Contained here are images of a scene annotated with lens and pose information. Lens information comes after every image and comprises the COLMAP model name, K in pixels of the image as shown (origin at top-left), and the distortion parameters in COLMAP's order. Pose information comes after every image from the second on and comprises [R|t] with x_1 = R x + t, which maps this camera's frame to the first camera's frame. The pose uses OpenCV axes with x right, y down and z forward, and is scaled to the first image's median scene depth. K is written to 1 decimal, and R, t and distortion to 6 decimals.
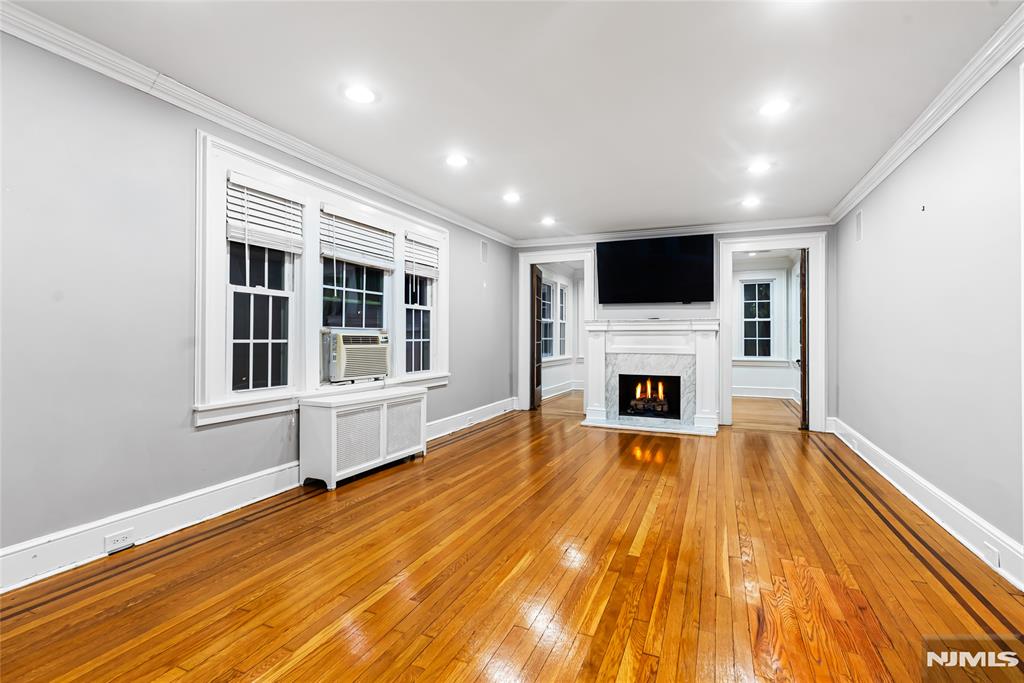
lens RADIAL K [[481.3, 0, 516.9], [0, 481.3, 334.4], [0, 0, 1]] dist [0.000325, 0.000449]
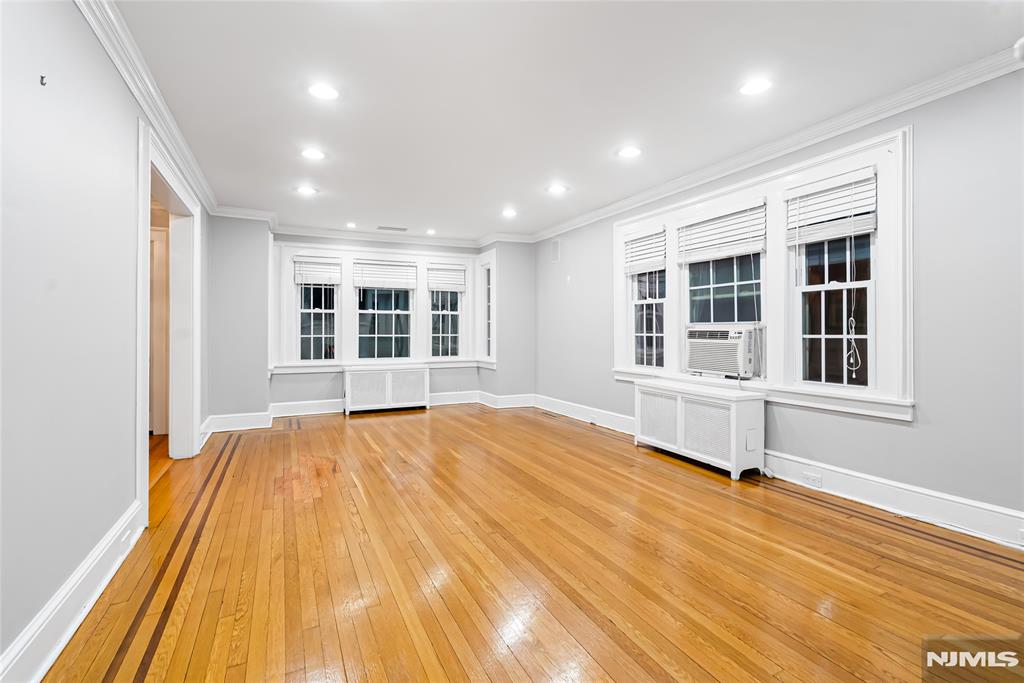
lens RADIAL K [[481.3, 0, 509.2], [0, 481.3, 337.6], [0, 0, 1]] dist [0.000325, 0.000449]
pose [[-0.672161, 0.007295, -0.740369, 0.711152], [0.004373, 0.999973, 0.005883, 0.009720], [0.740392, 0.000716, -0.672175, 1.370857]]
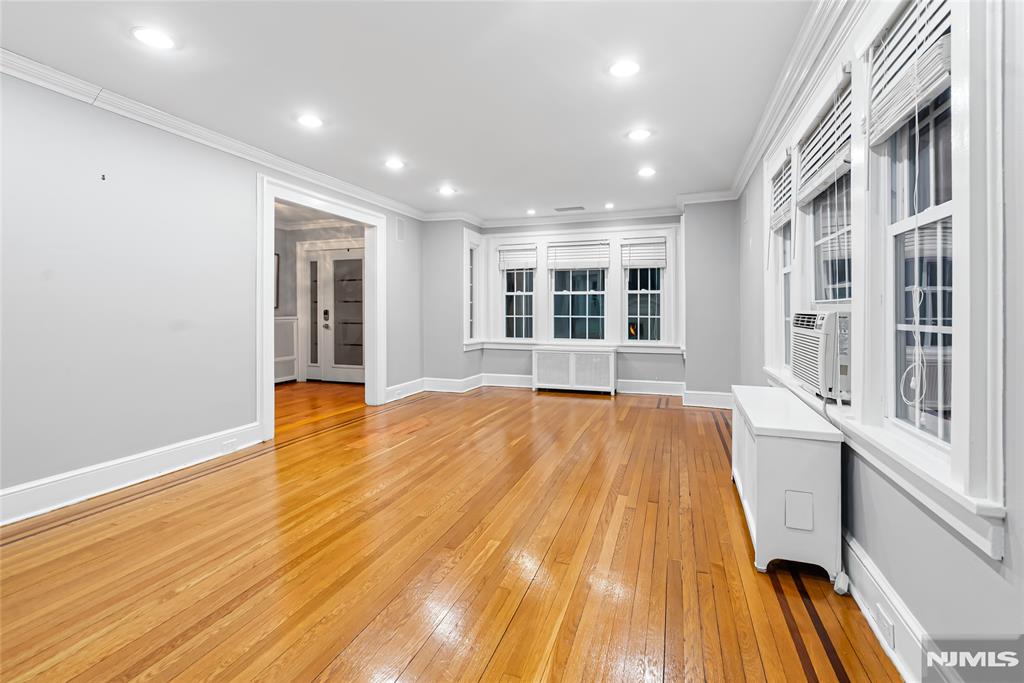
lens RADIAL K [[481.3, 0, 500.9], [0, 481.3, 318.0], [0, 0, 1]] dist [0.000325, 0.000449]
pose [[-0.999233, -0.005453, -0.038768, 0.083345], [-0.005704, 0.999964, 0.006354, 0.006184], [0.038732, 0.006570, -0.999228, 1.584593]]
